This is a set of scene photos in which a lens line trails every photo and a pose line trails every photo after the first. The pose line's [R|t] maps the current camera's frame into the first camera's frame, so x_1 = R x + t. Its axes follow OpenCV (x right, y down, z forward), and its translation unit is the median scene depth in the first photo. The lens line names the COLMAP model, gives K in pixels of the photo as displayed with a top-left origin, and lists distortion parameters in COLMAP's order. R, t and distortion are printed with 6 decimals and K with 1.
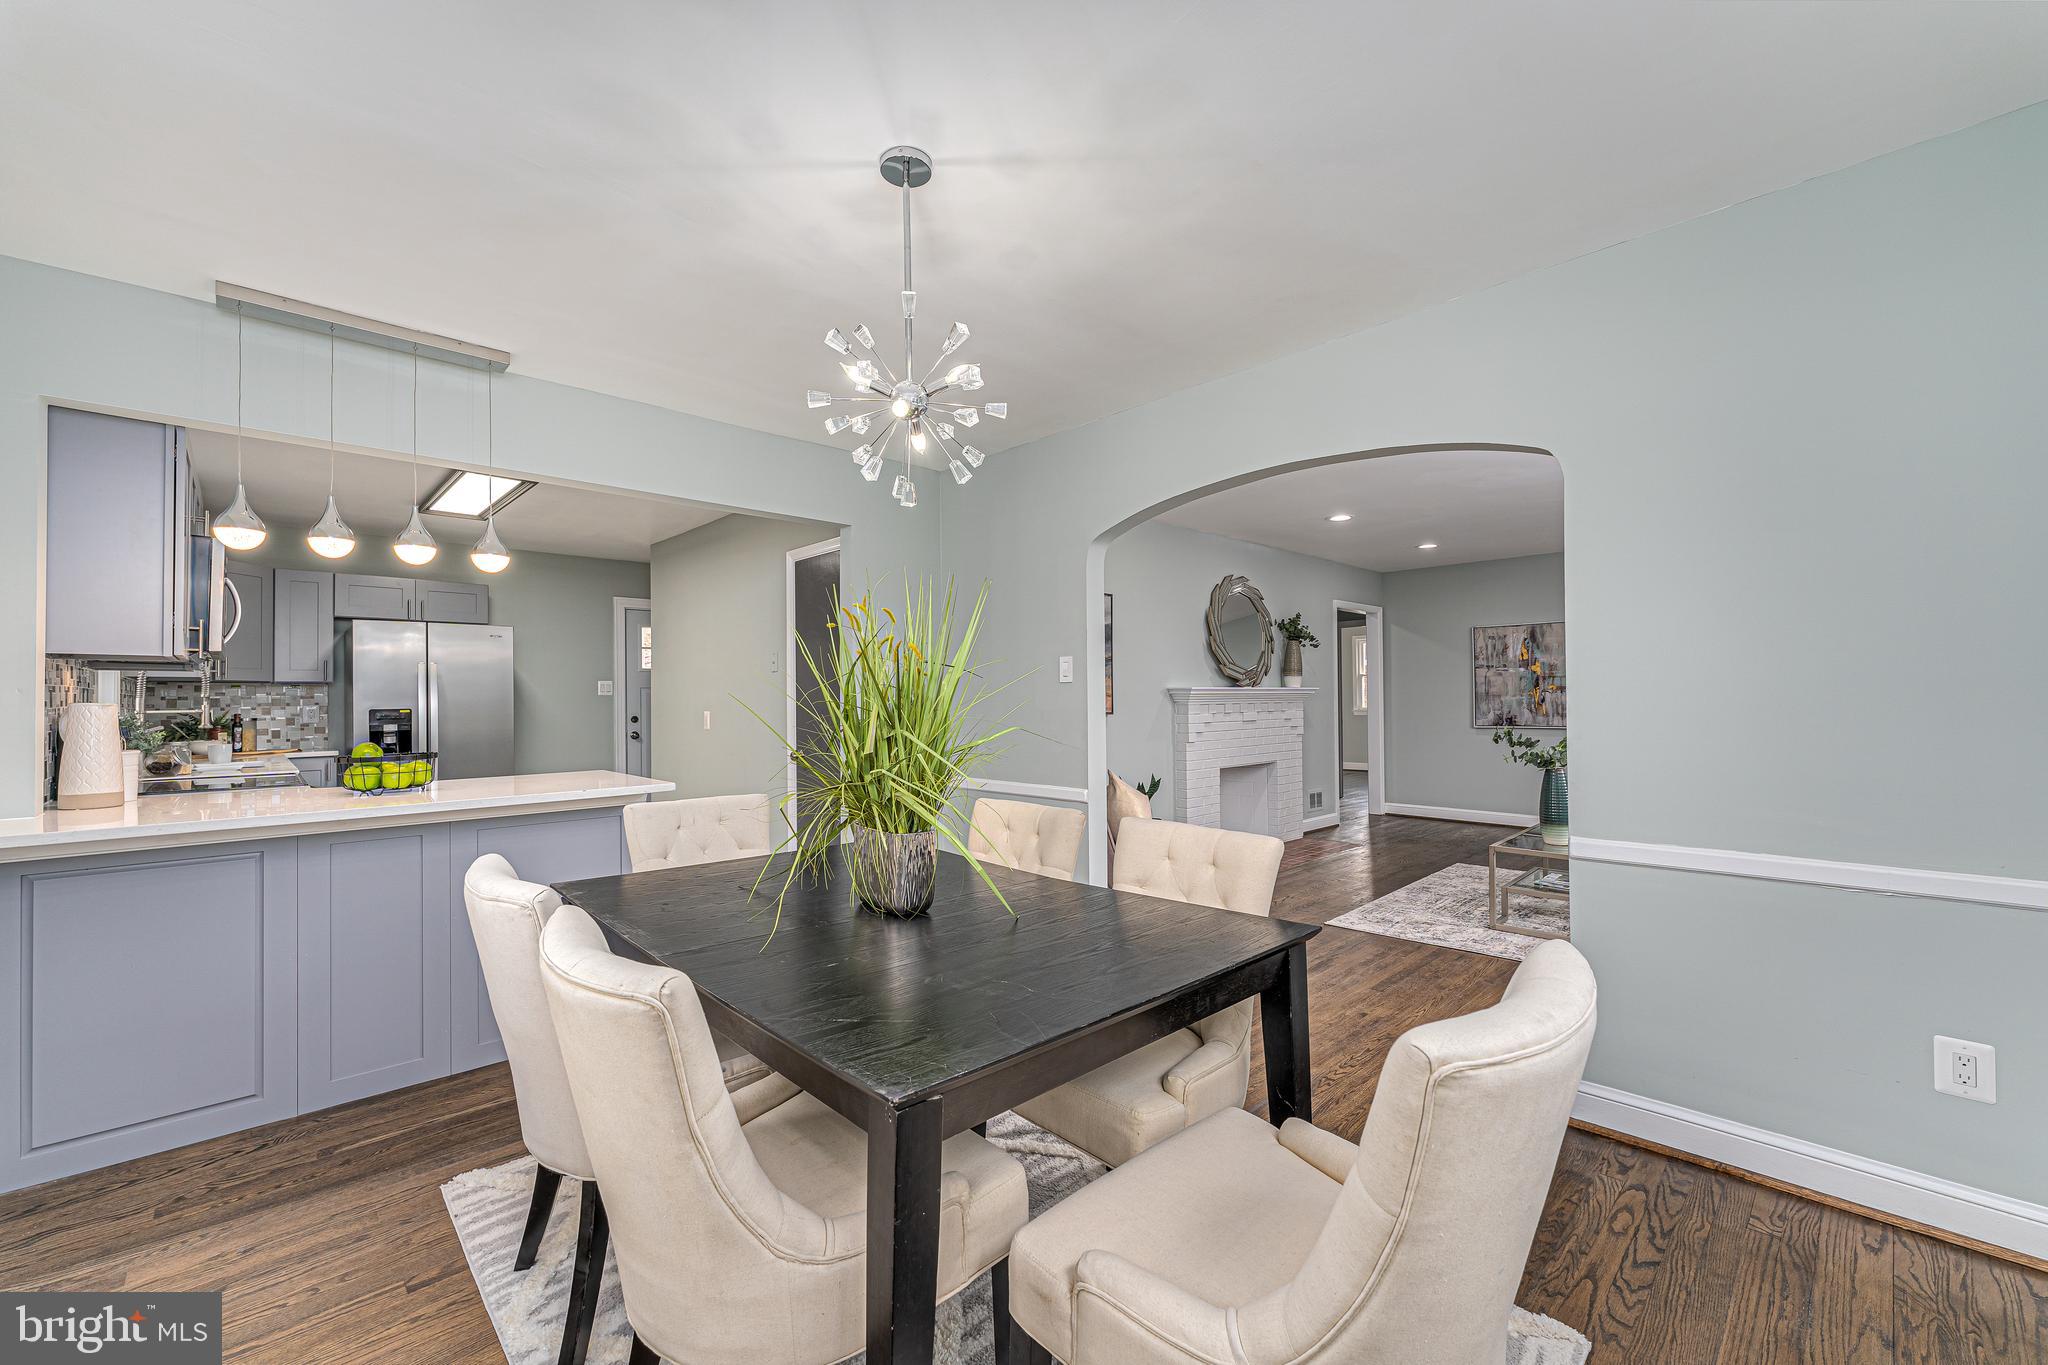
lens RADIAL K [[819.2, 0, 1015.5], [0, 819.2, 688.1], [0, 0, 1]] dist [0.000751, 0.000315]
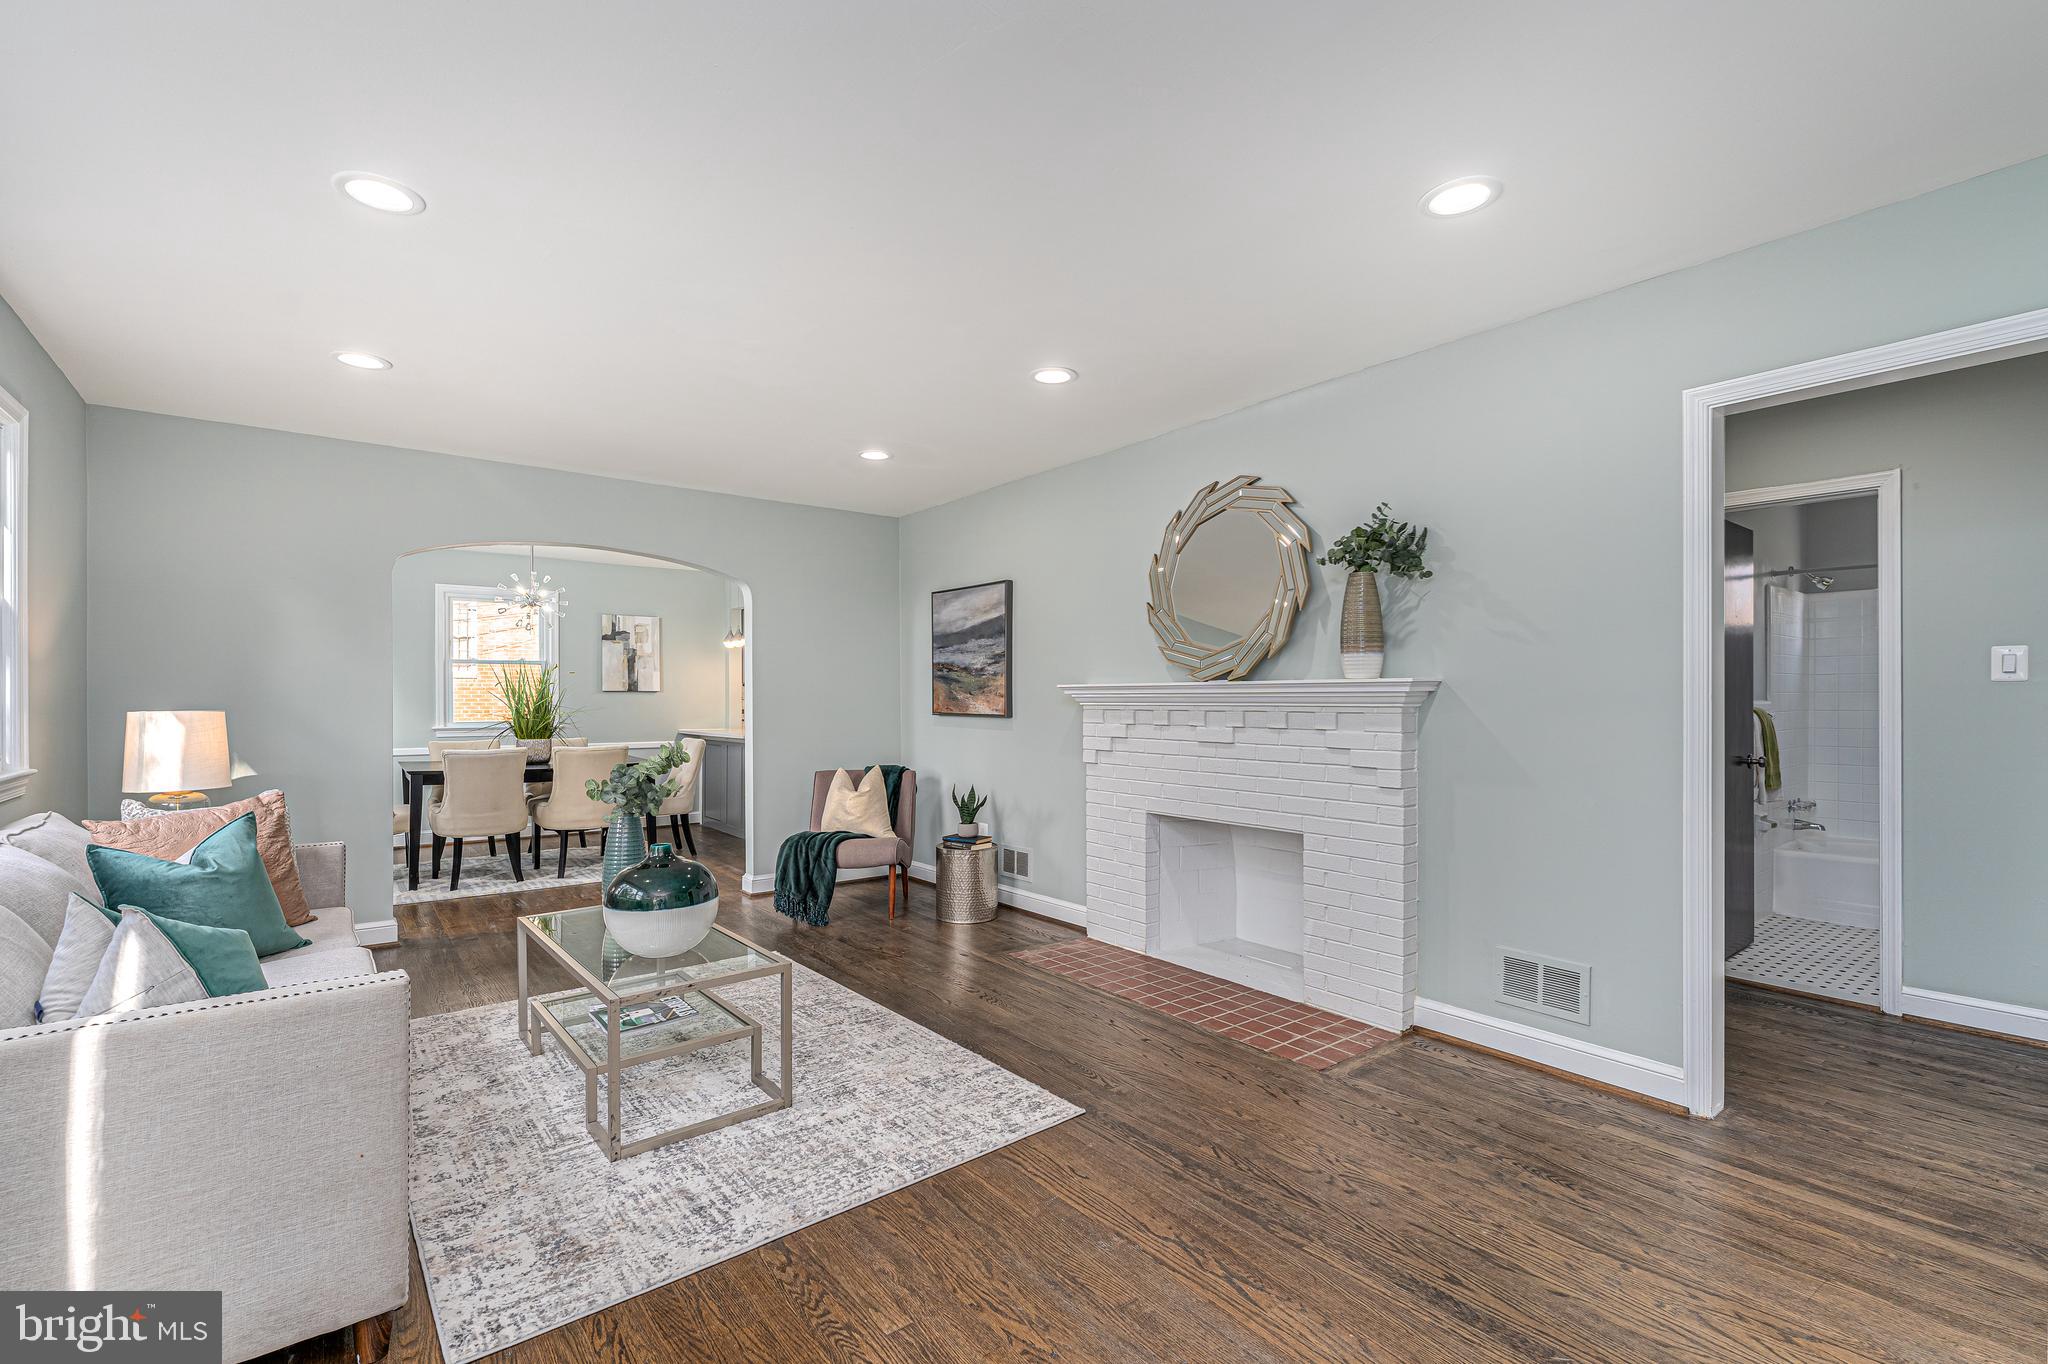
lens RADIAL K [[895.2, 0, 1021.9], [0, 895.2, 695.1], [0, 0, 1]] dist [-0.000404, -0.000021]
pose [[-0.086180, 0.009204, -0.996237, 1.026661], [0.015030, 0.999856, 0.007938, -0.000316], [0.996166, -0.014289, -0.086305, 1.045344]]
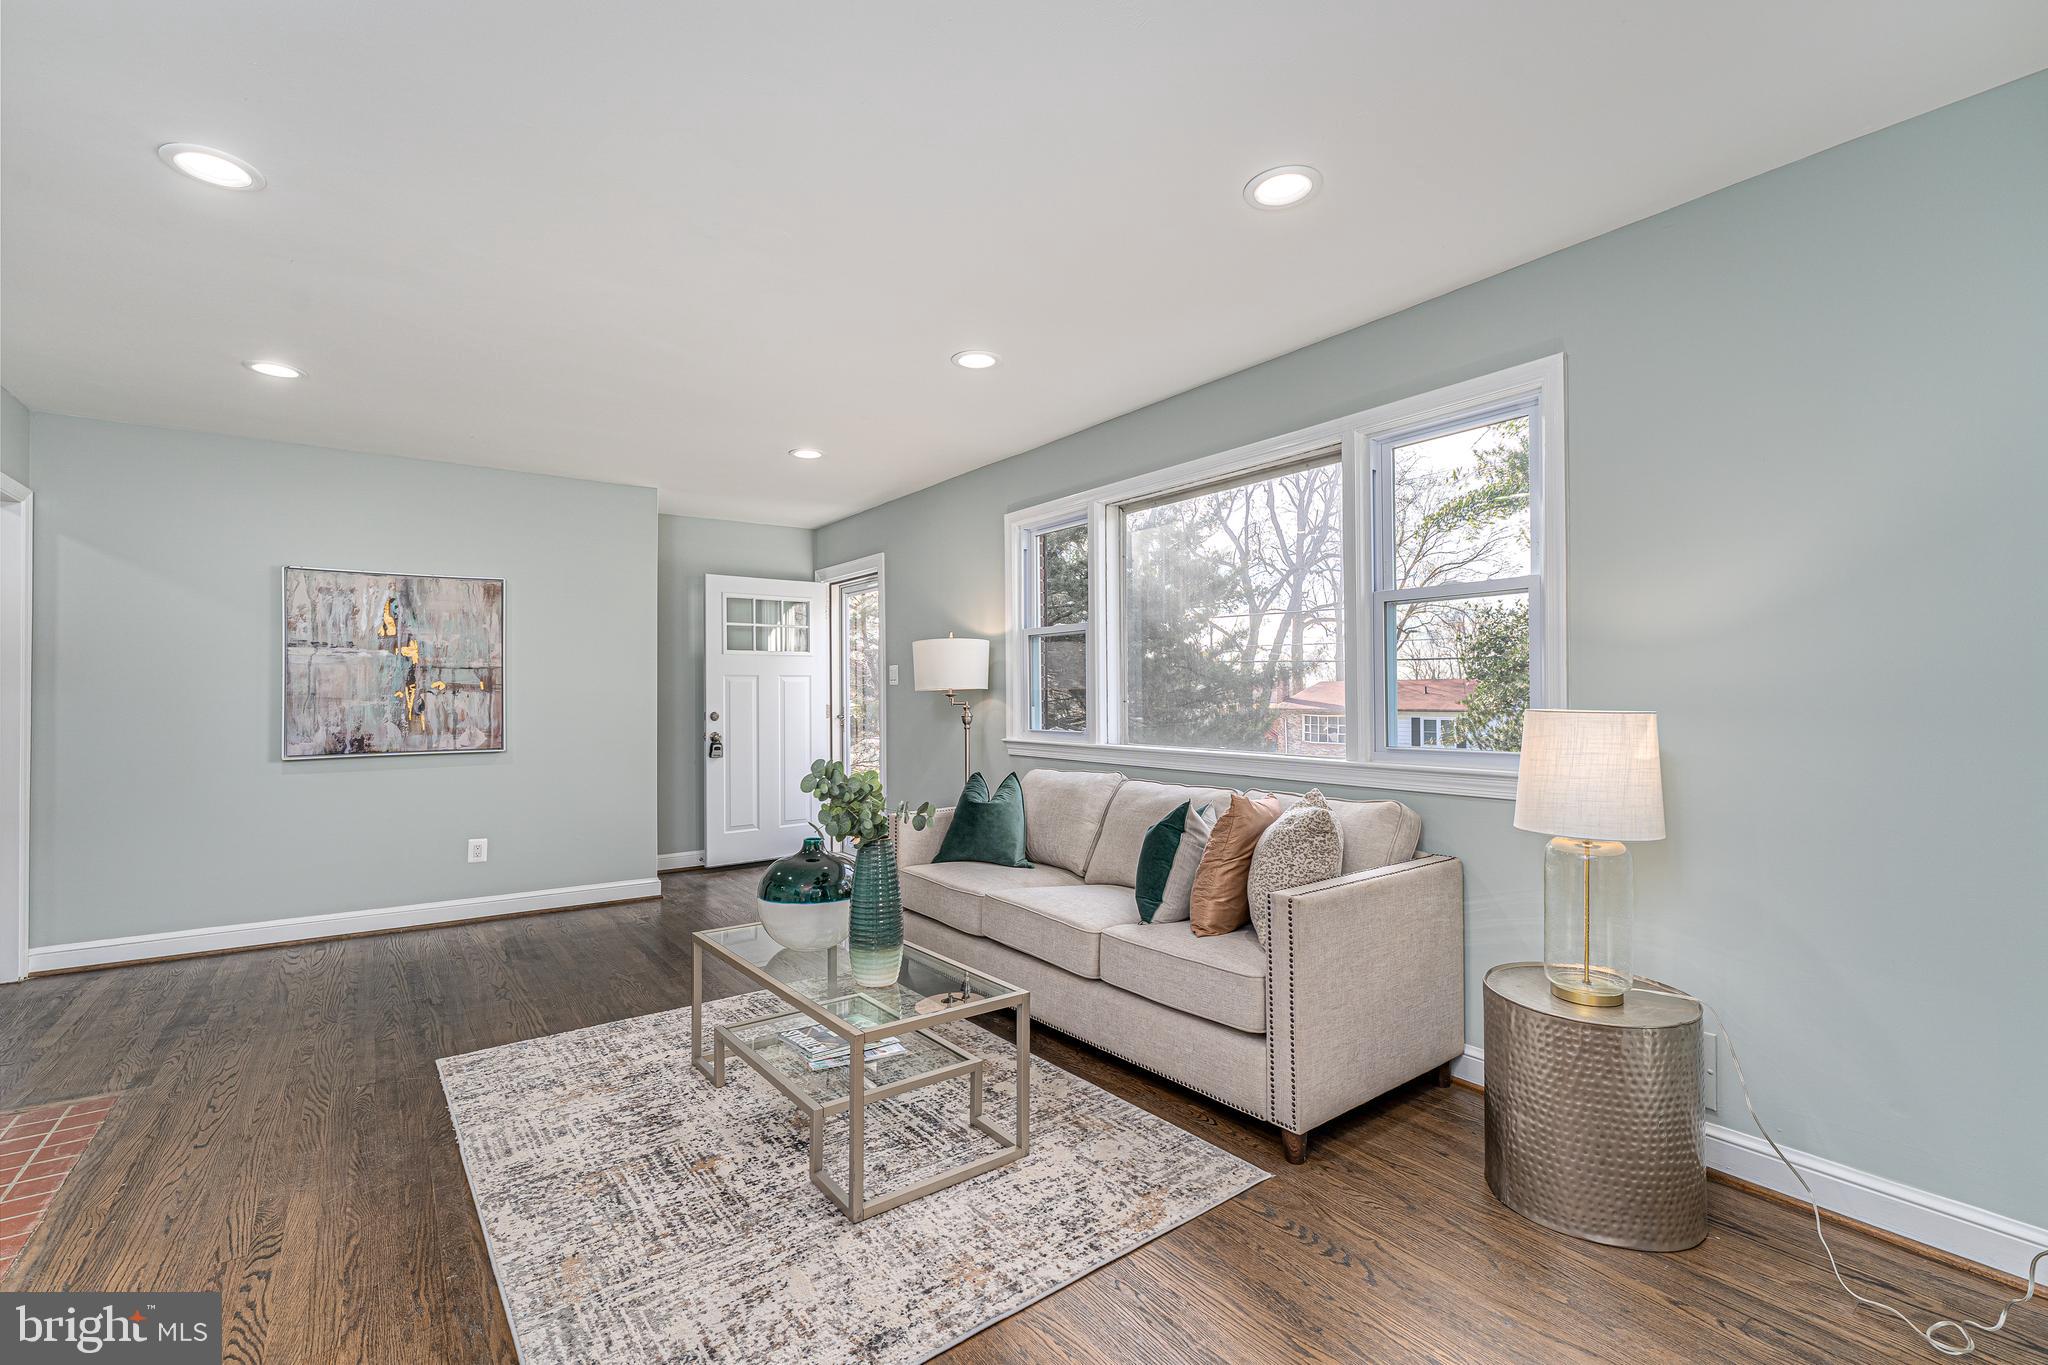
lens RADIAL K [[913.5, 0, 1018.2], [0, 913.5, 688.3], [0, 0, 1]] dist [0.001465, 0.000102]
pose [[0.137982, 0.012669, 0.990354, 0.071000], [-0.012781, 0.999858, -0.011010, 0.004203], [-0.990352, -0.011138, 0.138124, 0.624142]]
